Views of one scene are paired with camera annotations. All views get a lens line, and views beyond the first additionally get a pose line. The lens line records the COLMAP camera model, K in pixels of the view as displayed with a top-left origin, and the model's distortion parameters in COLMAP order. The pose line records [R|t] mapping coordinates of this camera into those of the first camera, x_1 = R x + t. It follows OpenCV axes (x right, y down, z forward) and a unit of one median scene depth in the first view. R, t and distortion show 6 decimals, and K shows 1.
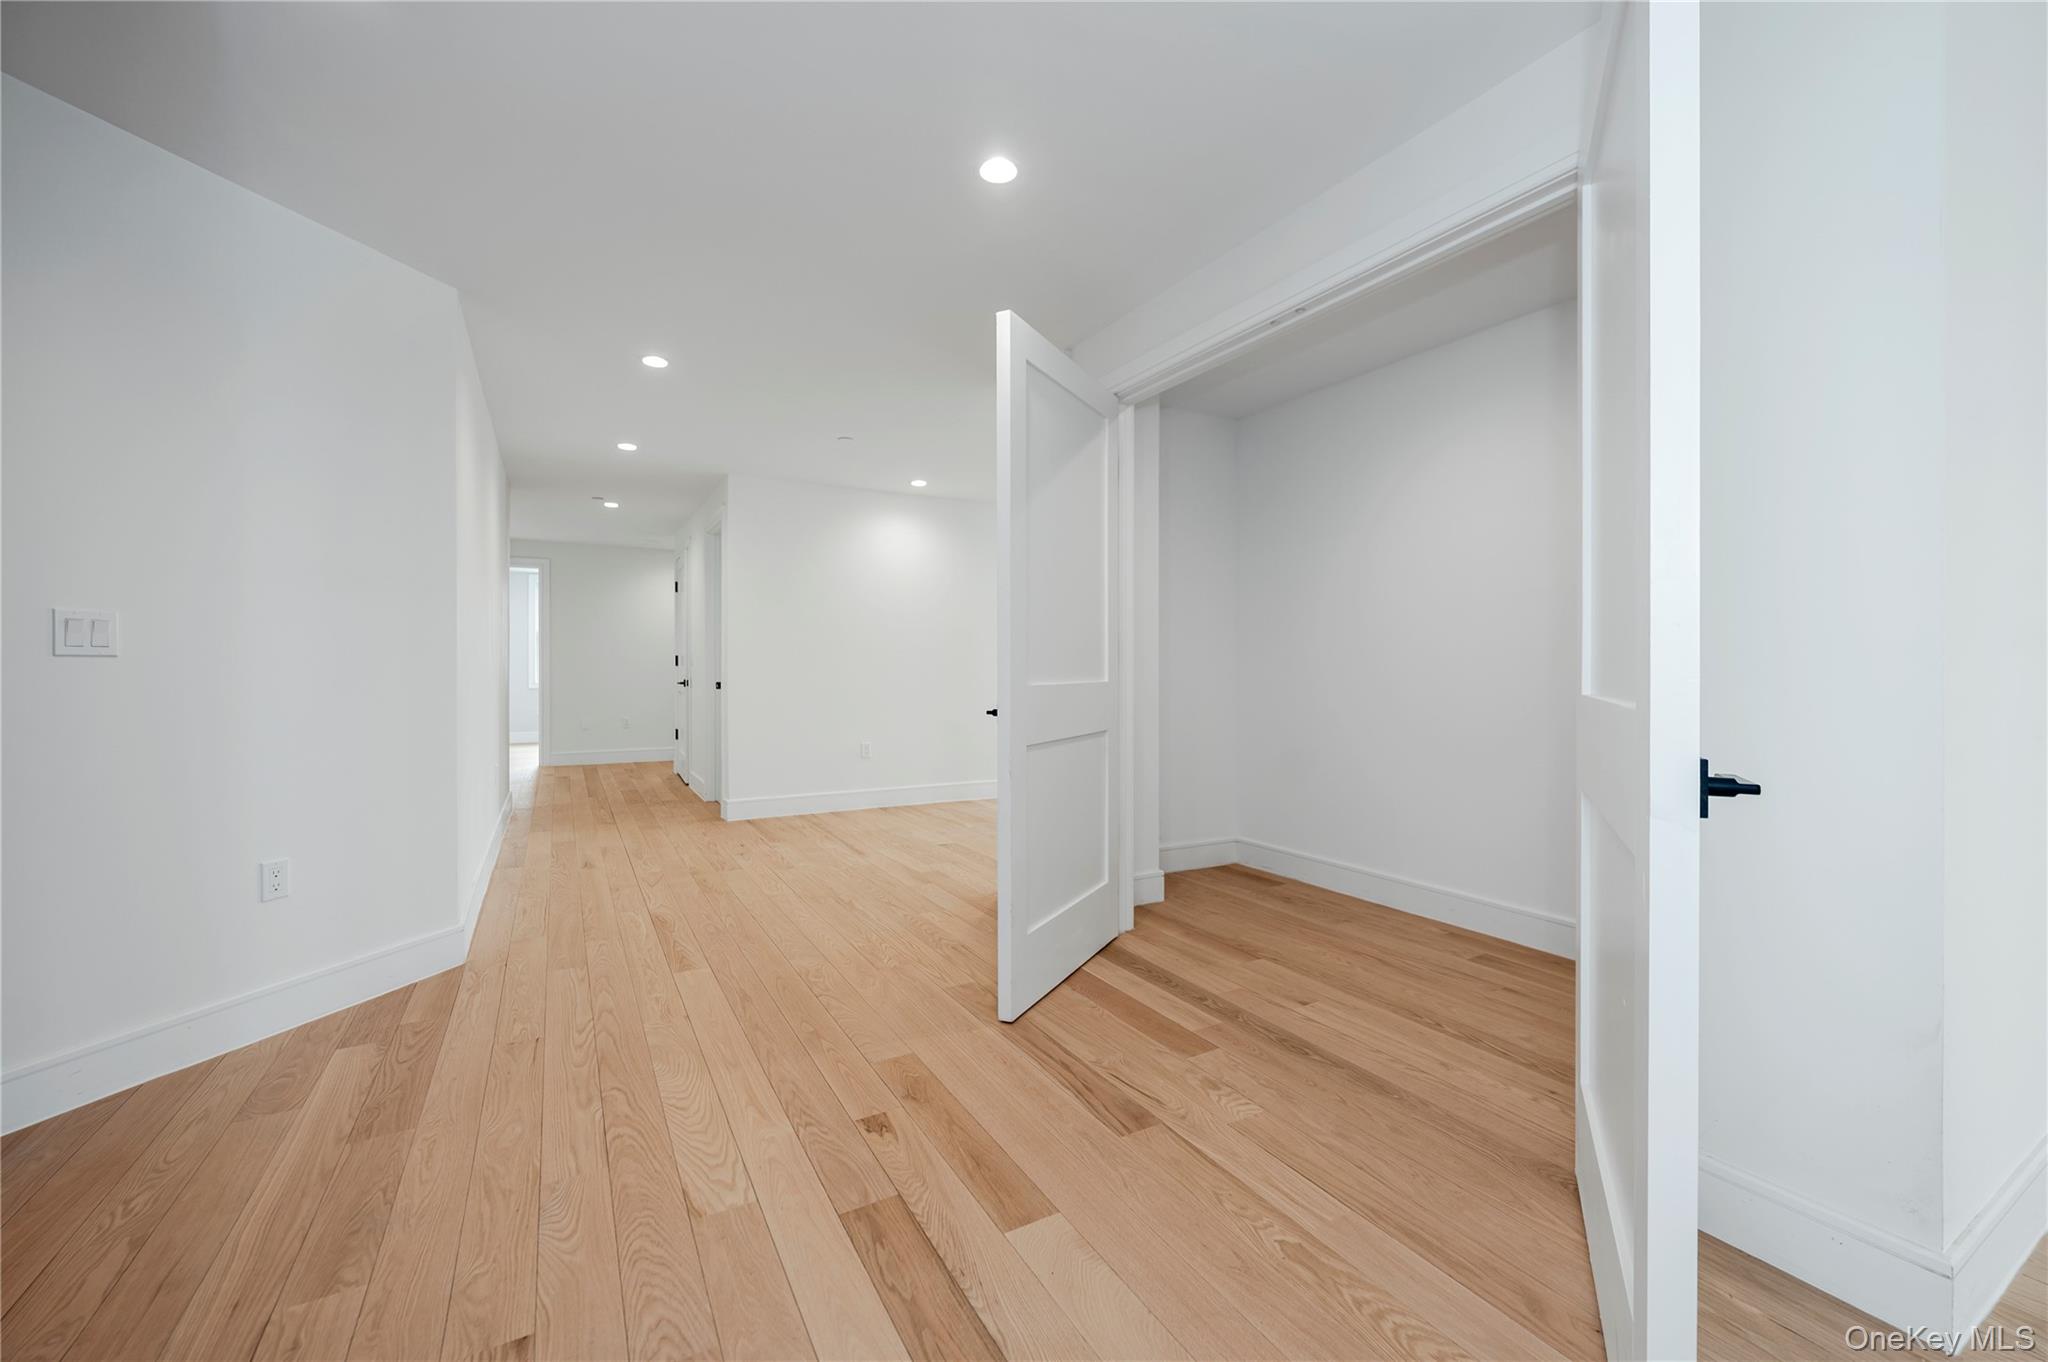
lens RADIAL K [[820.2, 0, 1028.7], [0, 820.2, 674.6], [0, 0, 1]] dist [-0.001368, -0.000593]
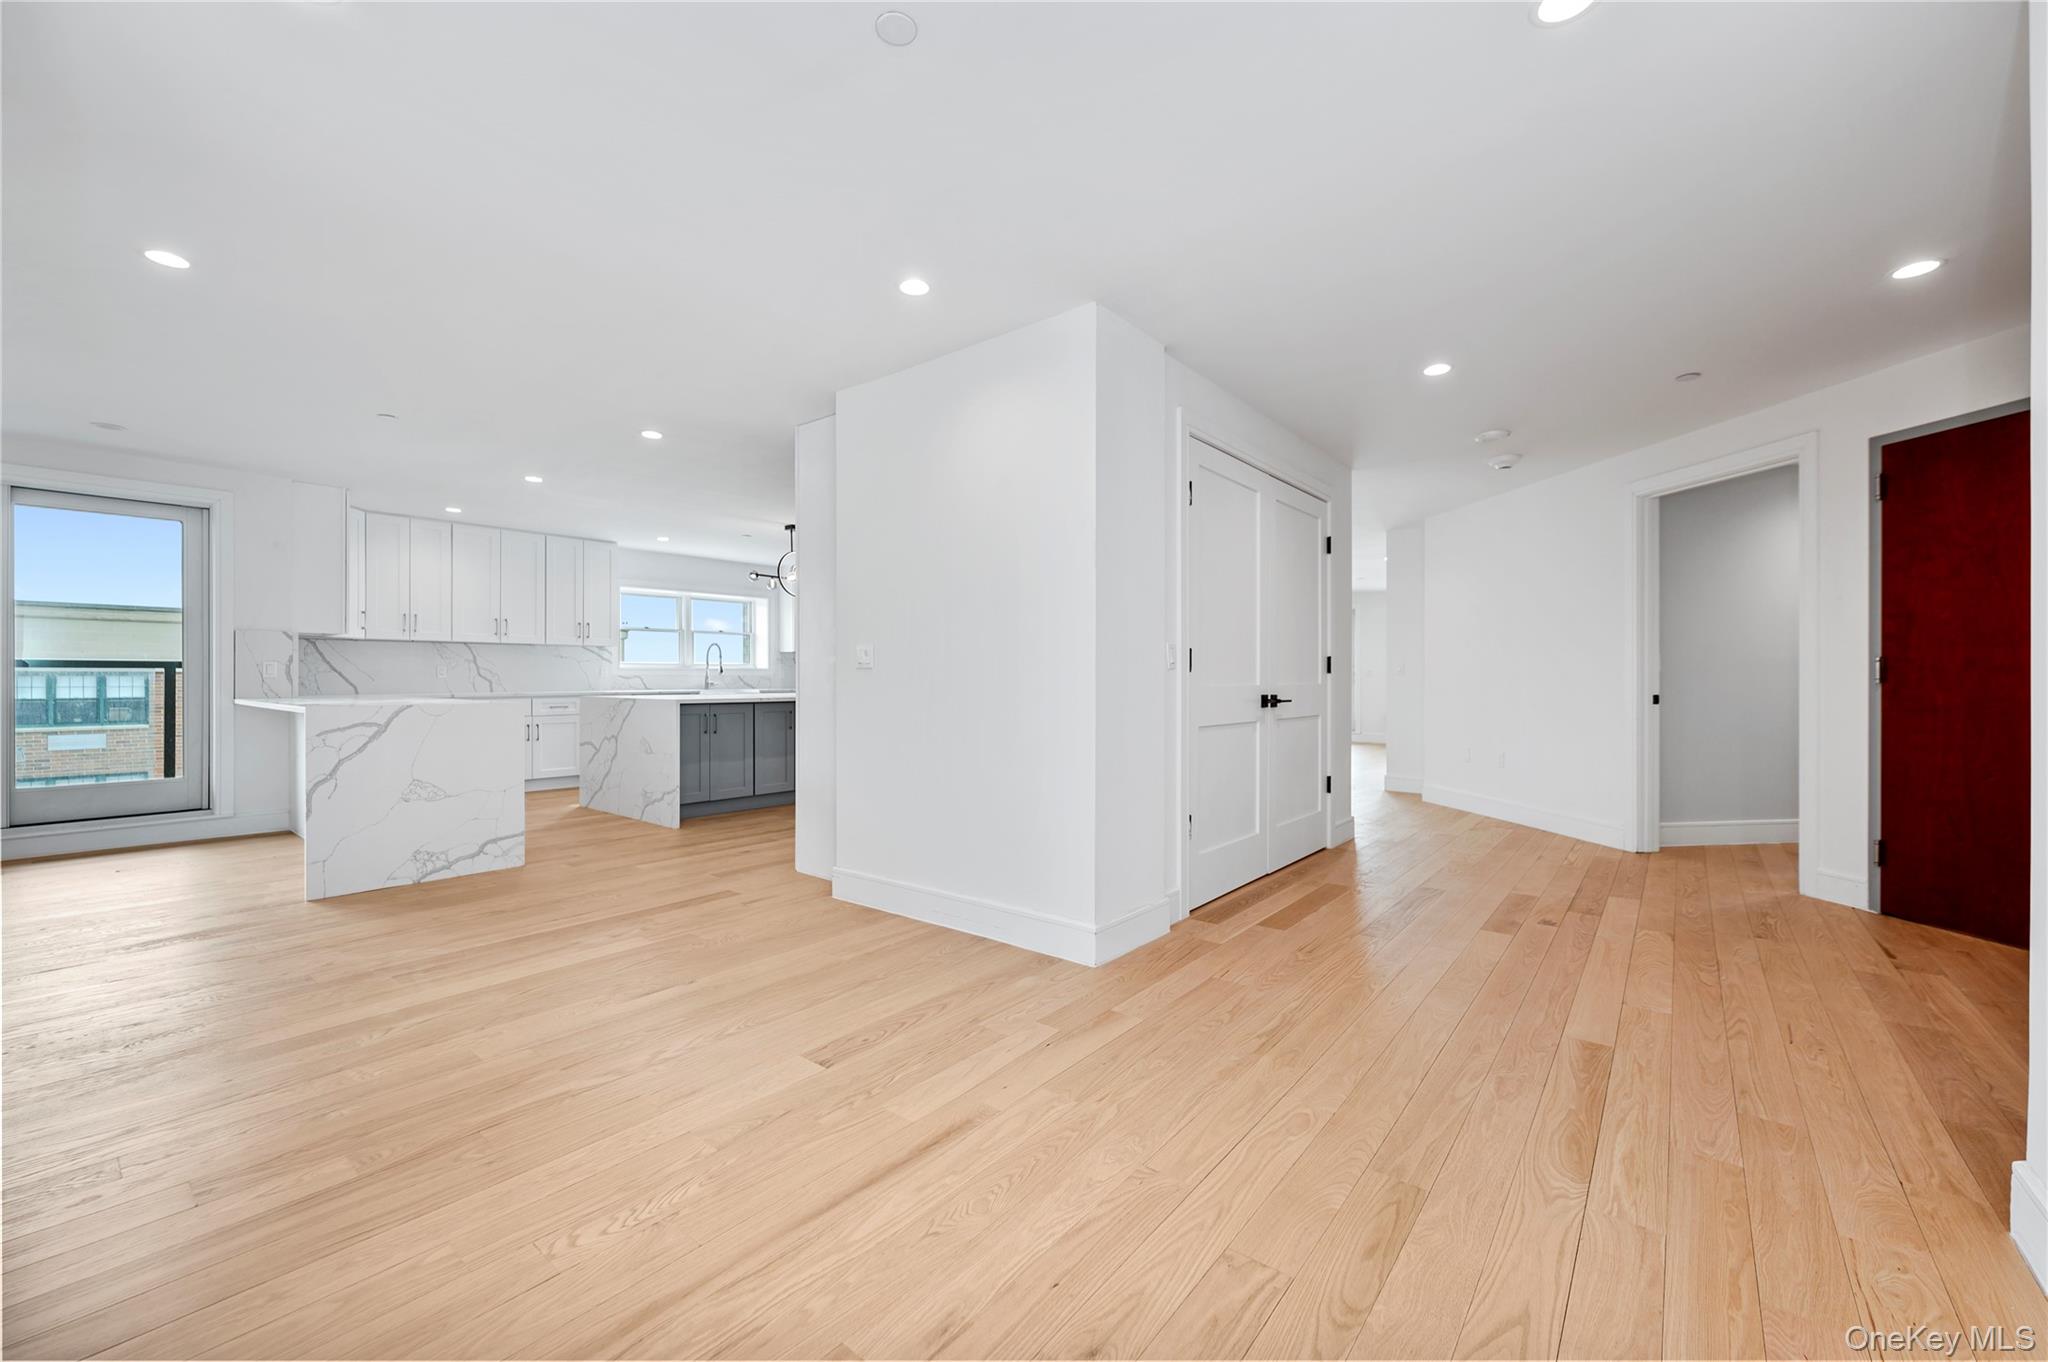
lens RADIAL K [[820.2, 0, 1025.5], [0, 820.2, 684.1], [0, 0, 1]] dist [-0.001368, -0.000593]
pose [[-0.365466, -0.006693, 0.930800, -1.465083], [0.004449, 0.999950, 0.008937, -0.008289], [-0.930814, 0.007407, -0.365418, 2.760189]]
